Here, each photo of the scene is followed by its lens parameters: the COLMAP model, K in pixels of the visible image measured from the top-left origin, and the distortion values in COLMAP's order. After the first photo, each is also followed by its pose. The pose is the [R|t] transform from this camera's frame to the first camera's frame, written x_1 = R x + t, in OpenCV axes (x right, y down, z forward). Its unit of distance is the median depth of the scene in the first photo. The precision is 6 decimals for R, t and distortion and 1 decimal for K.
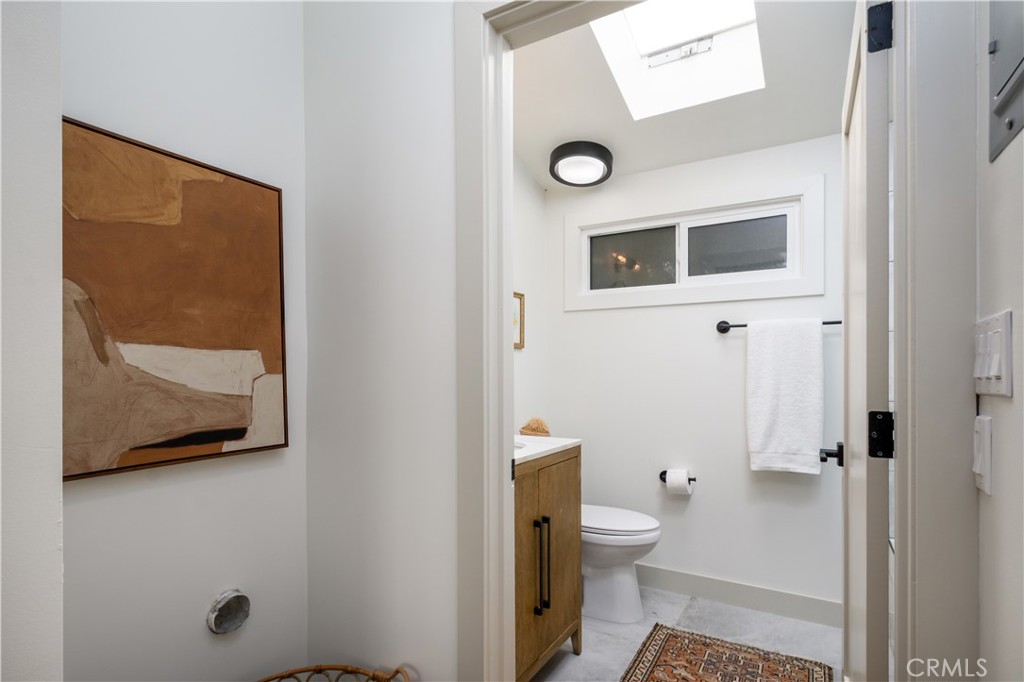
lens RADIAL K [[493.1, 0, 499.8], [0, 493.1, 354.6], [0, 0, 1]] dist [0.000327, -0.000064]
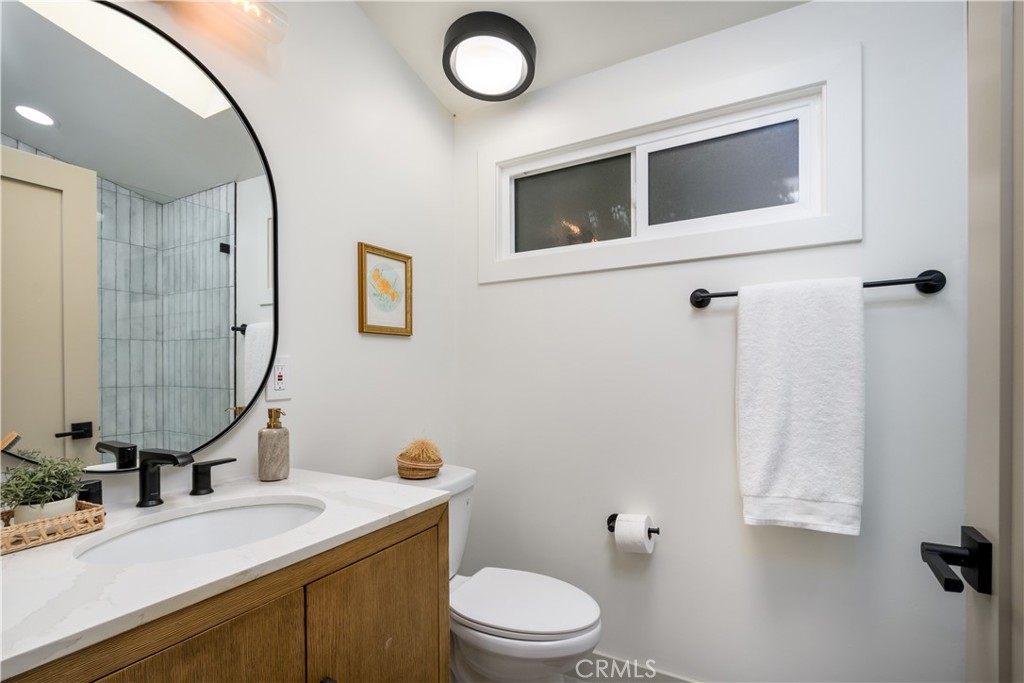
lens RADIAL K [[486.8, 0, 493.6], [0, 486.8, 361.4], [0, 0, 1]] dist [-0.002431, -0.000142]
pose [[0.999528, -0.009674, 0.029166, 0.165672], [0.009113, 0.999772, 0.019323, 0.012866], [-0.029346, -0.019048, 0.999388, 0.375322]]
